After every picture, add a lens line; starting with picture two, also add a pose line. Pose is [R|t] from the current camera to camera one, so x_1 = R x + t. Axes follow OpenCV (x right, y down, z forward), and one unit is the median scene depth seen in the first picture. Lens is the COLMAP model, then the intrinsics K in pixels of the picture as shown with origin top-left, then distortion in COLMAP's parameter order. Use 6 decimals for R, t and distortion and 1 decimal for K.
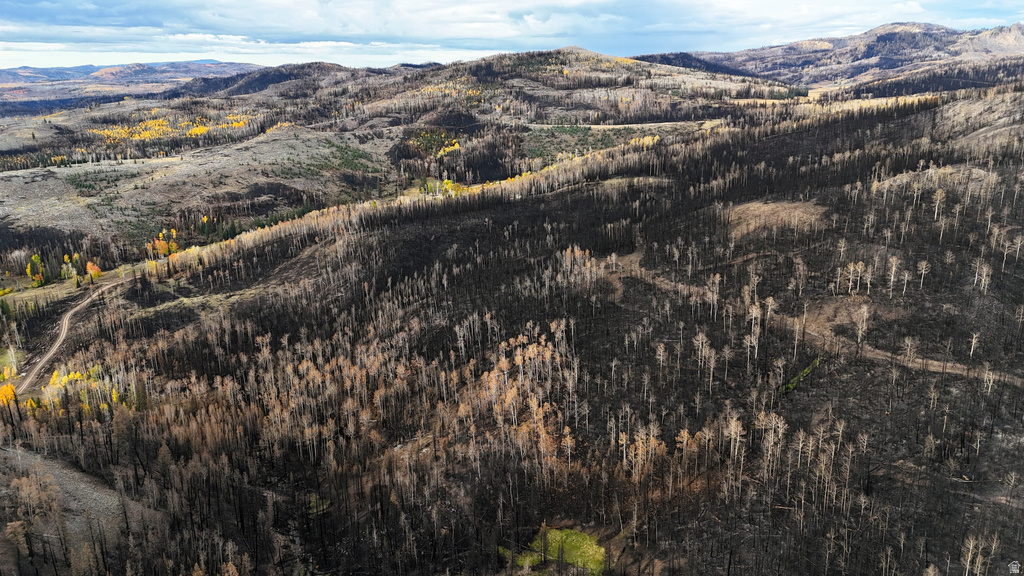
lens RADIAL K [[761.6, 0, 513.2], [0, 761.6, 290.2], [0, 0, 1]] dist [0.054468, -0.004812]
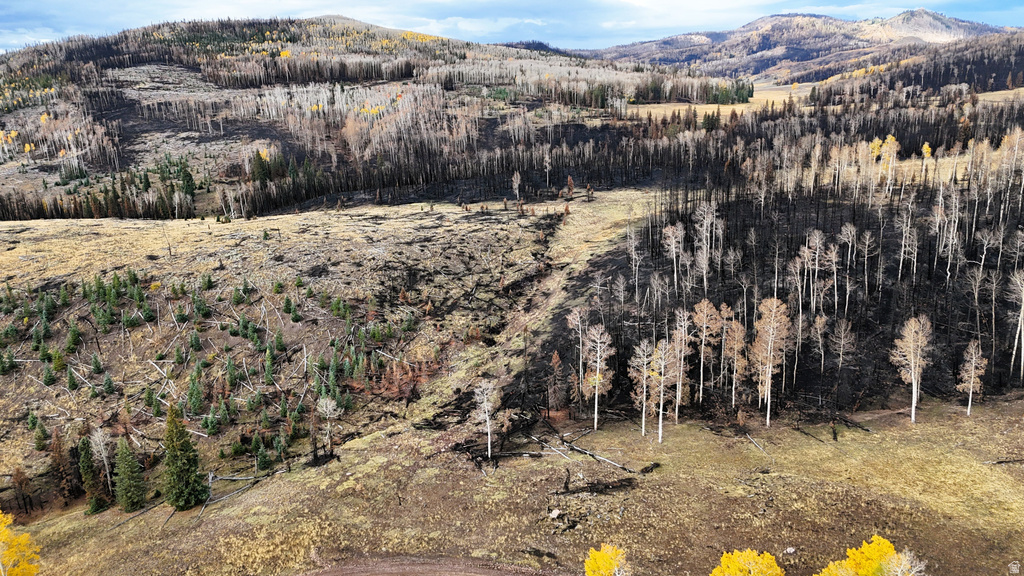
lens RADIAL K [[761.6, 0, 513.9], [0, 761.6, 285.1], [0, 0, 1]] dist [0.054468, -0.004812]
pose [[0.986349, -0.057777, 0.154196, 0.142103], [0.060137, 0.998133, -0.010679, -0.139903], [-0.153292, 0.019807, 0.987982, 0.557177]]
